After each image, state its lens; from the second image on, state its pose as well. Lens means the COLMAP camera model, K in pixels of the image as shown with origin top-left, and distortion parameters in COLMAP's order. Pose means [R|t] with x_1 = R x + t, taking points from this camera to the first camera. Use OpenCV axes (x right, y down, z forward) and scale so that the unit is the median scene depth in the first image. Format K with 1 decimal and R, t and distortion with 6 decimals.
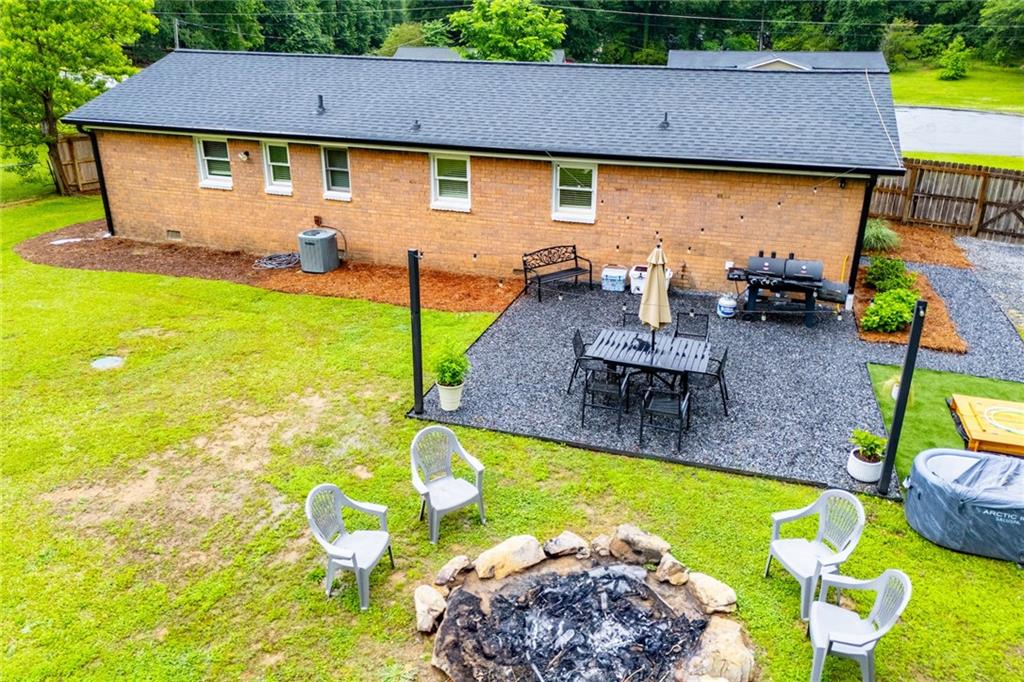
lens RADIAL K [[762.2, 0, 511.2], [0, 762.2, 348.0], [0, 0, 1]] dist [0.043744, -0.002206]
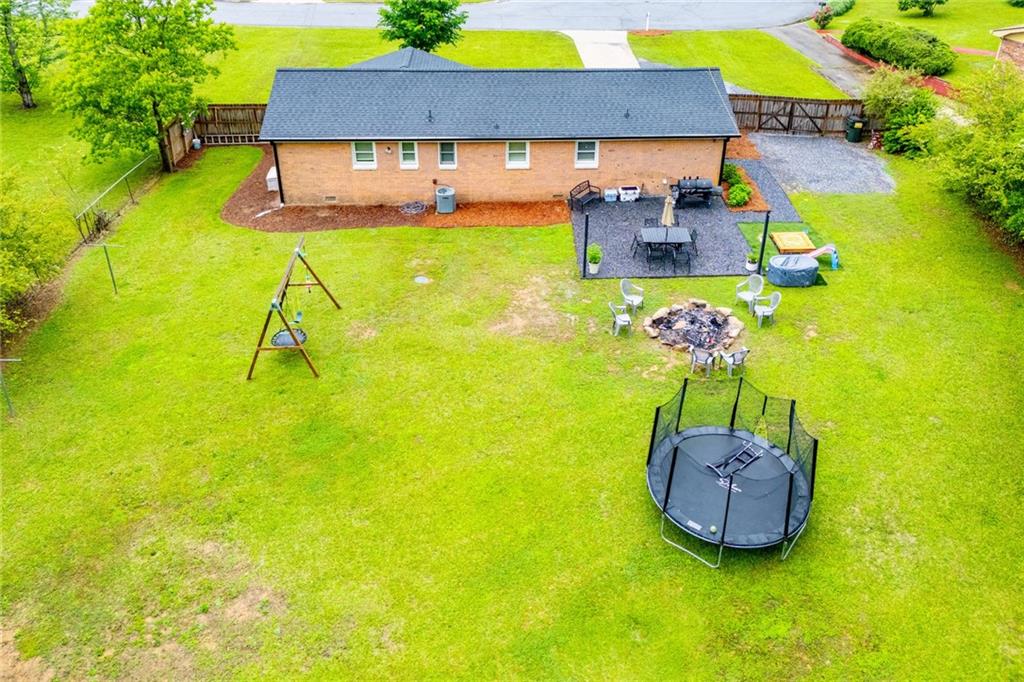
lens RADIAL K [[762.2, 0, 514.0], [0, 762.2, 334.7], [0, 0, 1]] dist [0.043744, -0.002206]
pose [[0.950505, -0.196168, 0.240953, -0.773396], [0.147176, 0.967233, 0.206880, -0.220169], [-0.273641, -0.161178, 0.948231, -1.039997]]
